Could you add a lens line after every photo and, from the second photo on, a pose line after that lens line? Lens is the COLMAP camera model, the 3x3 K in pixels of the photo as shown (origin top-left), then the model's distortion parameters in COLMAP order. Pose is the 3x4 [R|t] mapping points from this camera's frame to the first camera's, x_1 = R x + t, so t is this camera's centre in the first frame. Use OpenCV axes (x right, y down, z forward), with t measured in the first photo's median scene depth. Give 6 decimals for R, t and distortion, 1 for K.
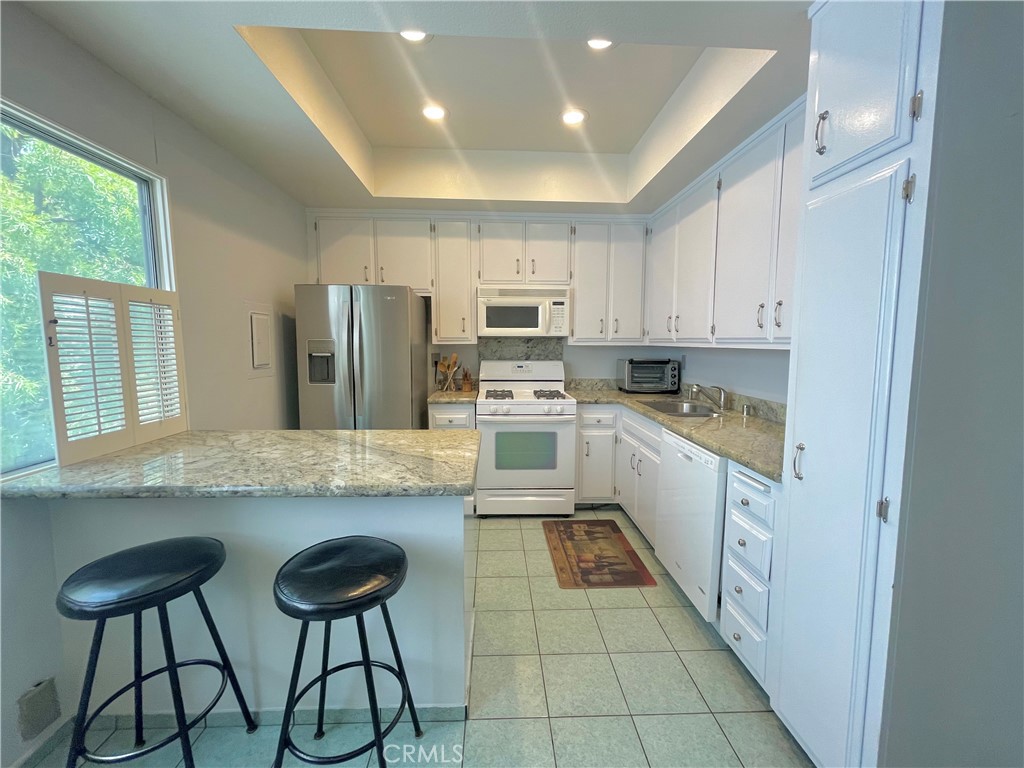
lens RADIAL K [[411.6, 0, 512.0], [0, 411.6, 384.0], [0, 0, 1]] dist [-0.011464, 0.000421]
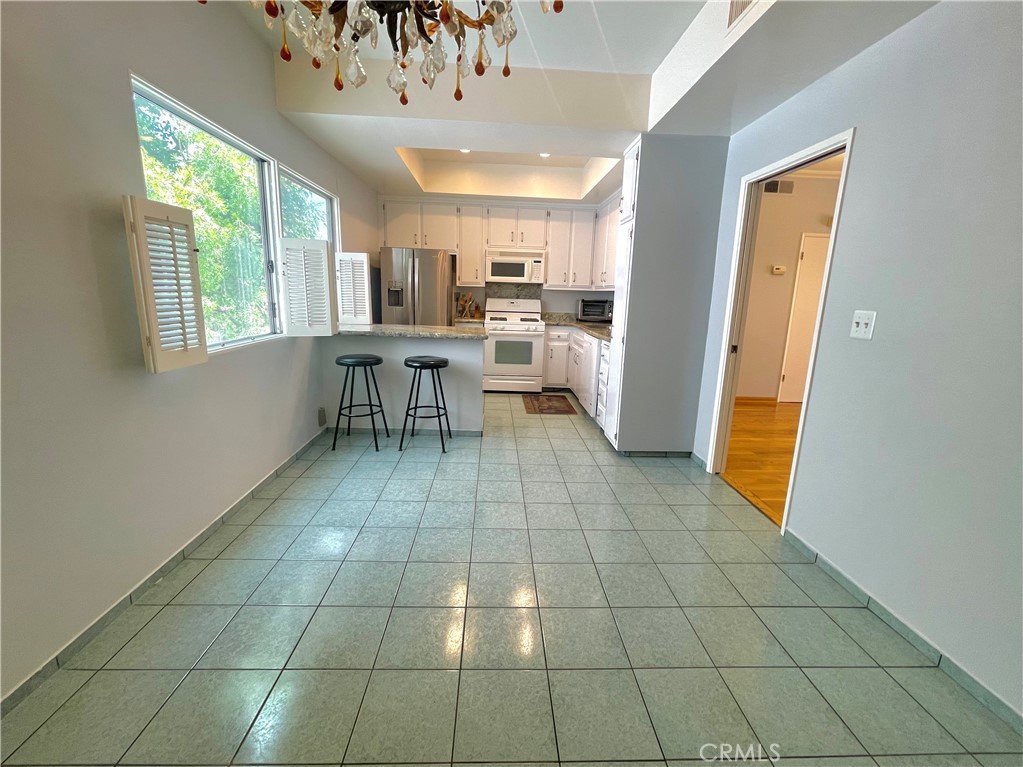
lens RADIAL K [[411.2, 0, 511.5], [0, 411.2, 383.5], [0, 0, 1]] dist [-0.011464, 0.000421]
pose [[0.999609, 0.027633, 0.004265, 0.020261], [-0.027942, 0.992714, 0.117211, 0.085601], [-0.000995, -0.117284, 0.993098, -0.618808]]
